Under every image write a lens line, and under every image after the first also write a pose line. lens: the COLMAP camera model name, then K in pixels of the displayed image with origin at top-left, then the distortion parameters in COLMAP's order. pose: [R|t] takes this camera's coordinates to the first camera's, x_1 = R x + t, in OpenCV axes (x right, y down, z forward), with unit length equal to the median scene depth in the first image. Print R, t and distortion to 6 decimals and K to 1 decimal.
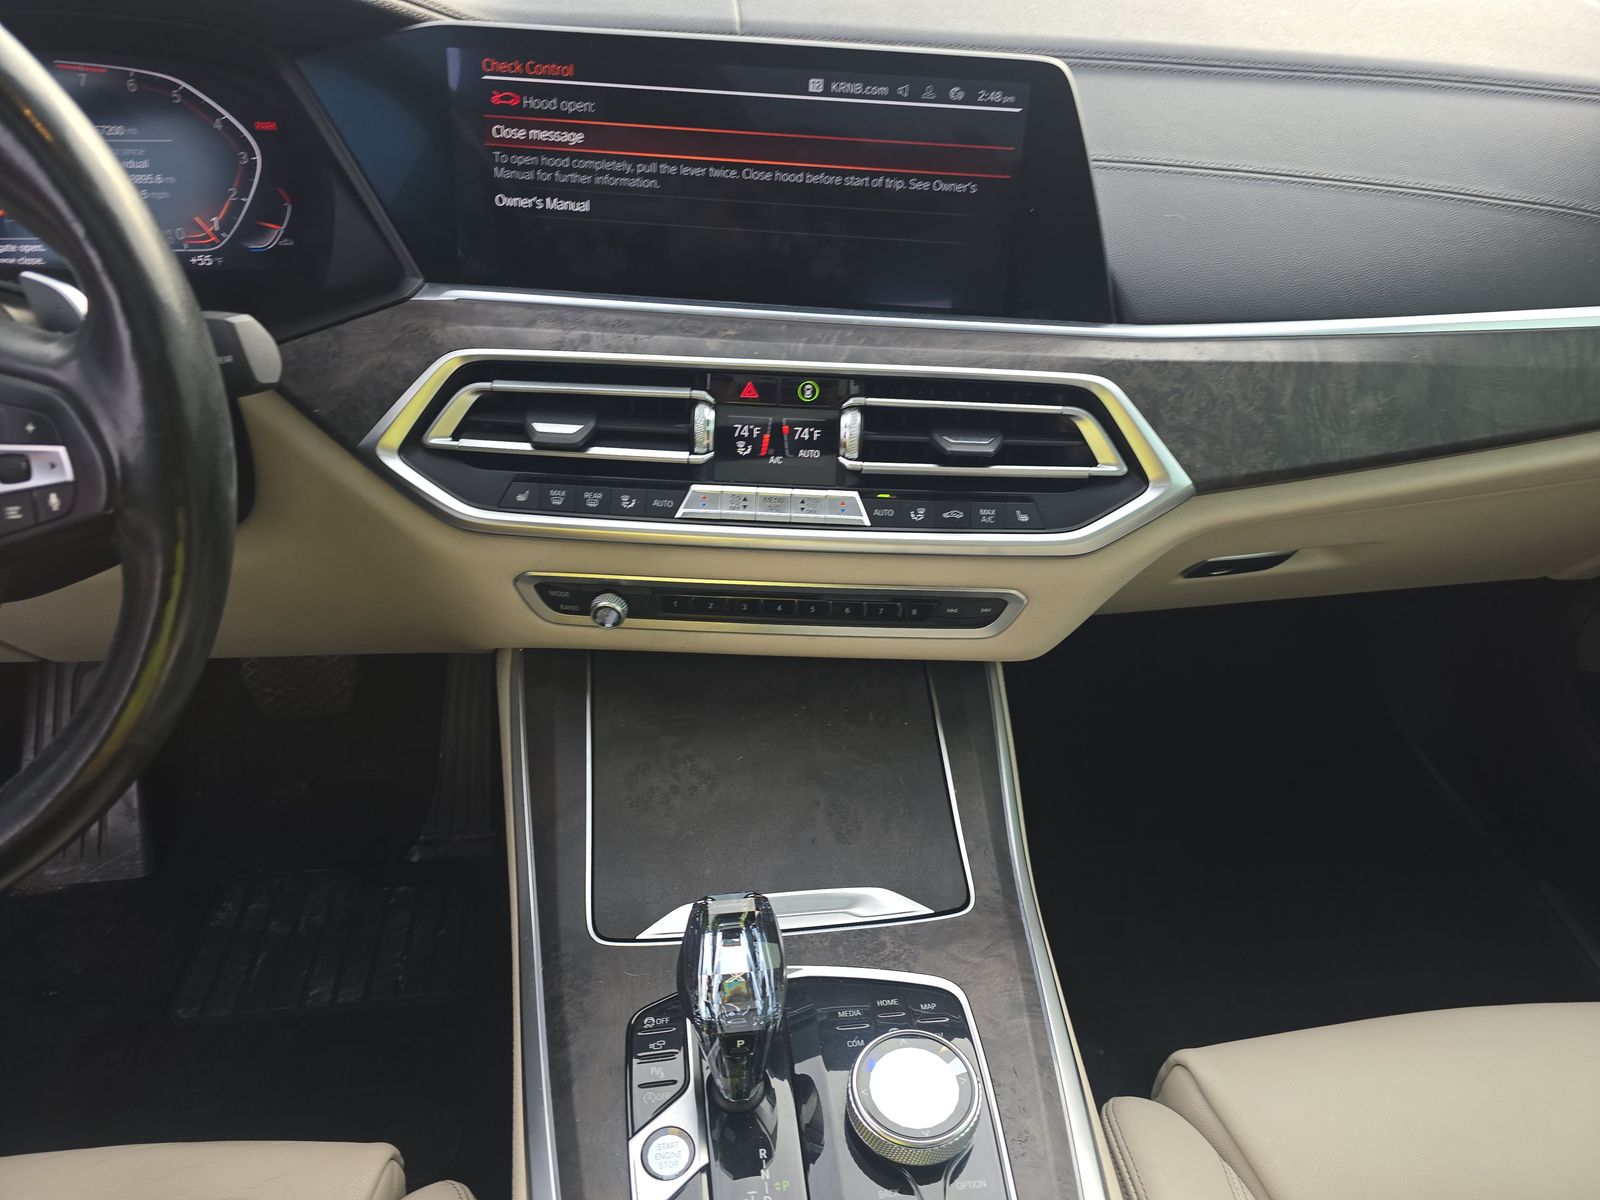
lens RADIAL K [[1102.2, 0, 800.0], [0, 1102.2, 600.0], [0, 0, 1]] dist [0.068752, -0.049606]
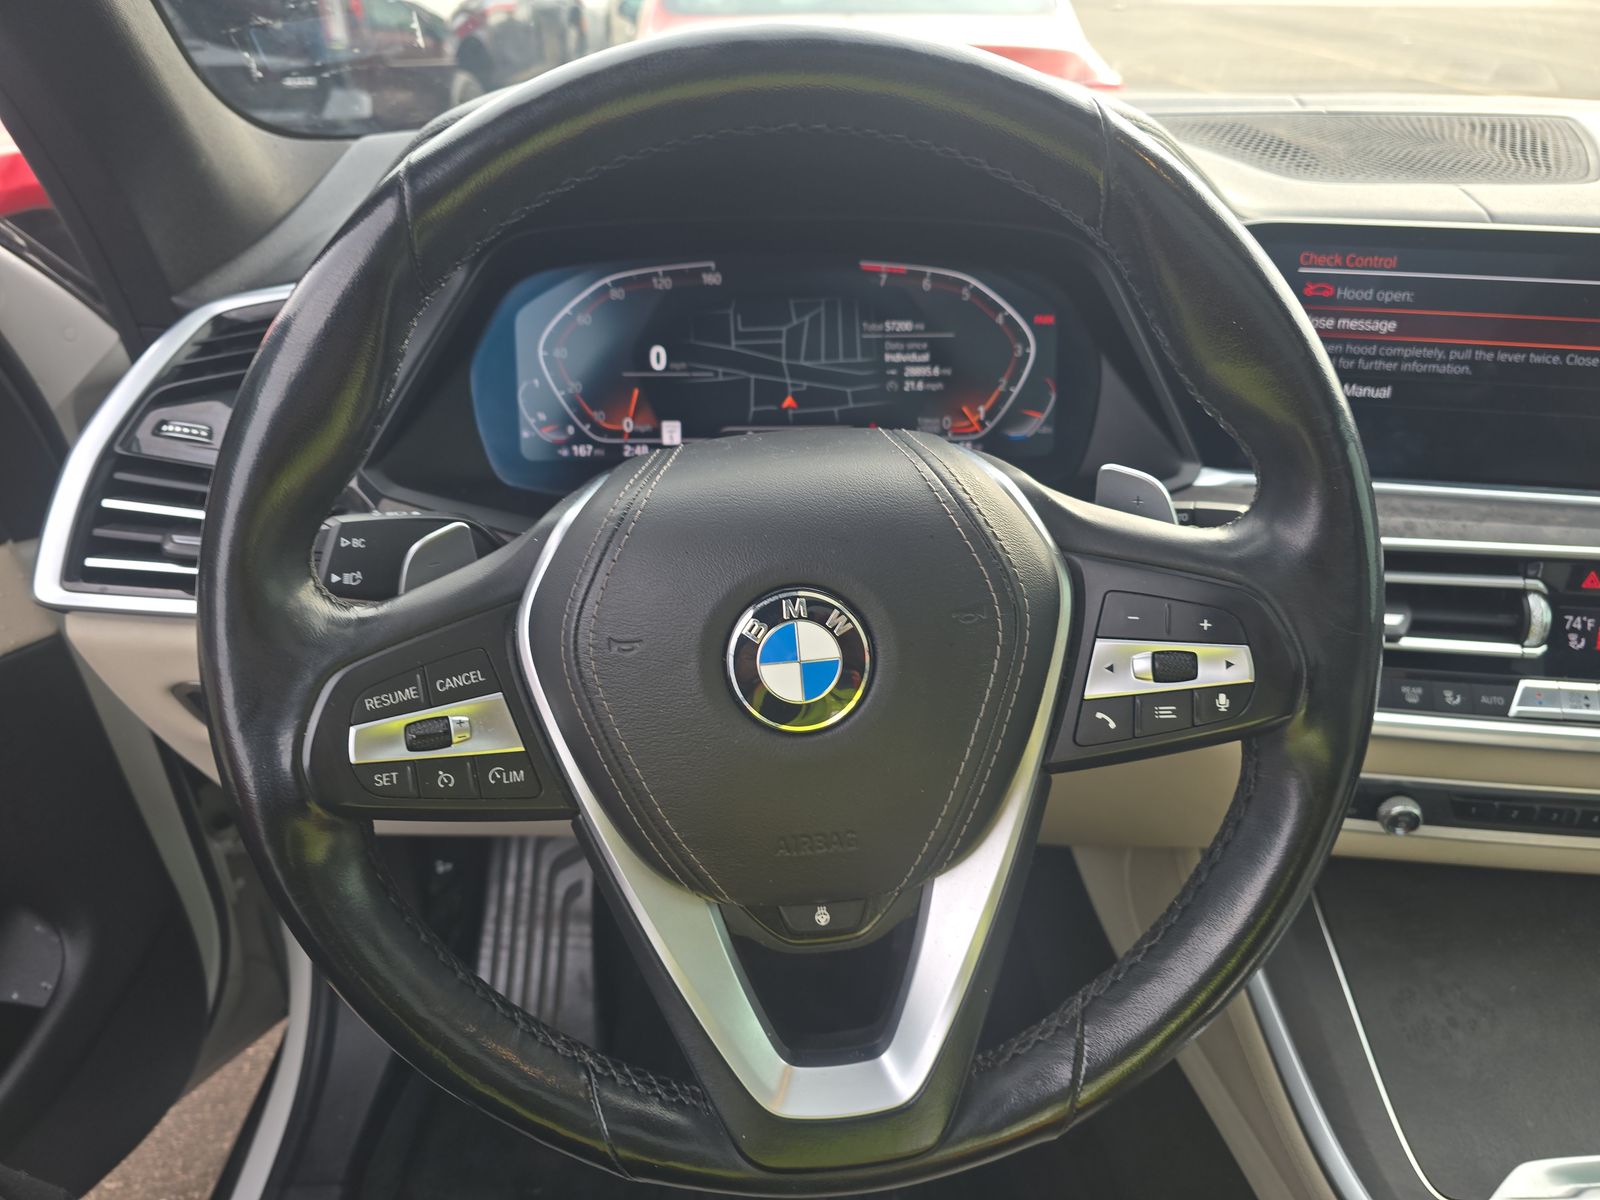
lens RADIAL K [[1102.2, 0, 800.0], [0, 1102.2, 600.0], [0, 0, 1]] dist [0.068752, -0.049606]
pose [[0.999001, 0.013371, -0.042632, -0.660659], [-0.019693, 0.988260, -0.151510, -0.017000], [0.040105, 0.152198, 0.987536, 0.042705]]
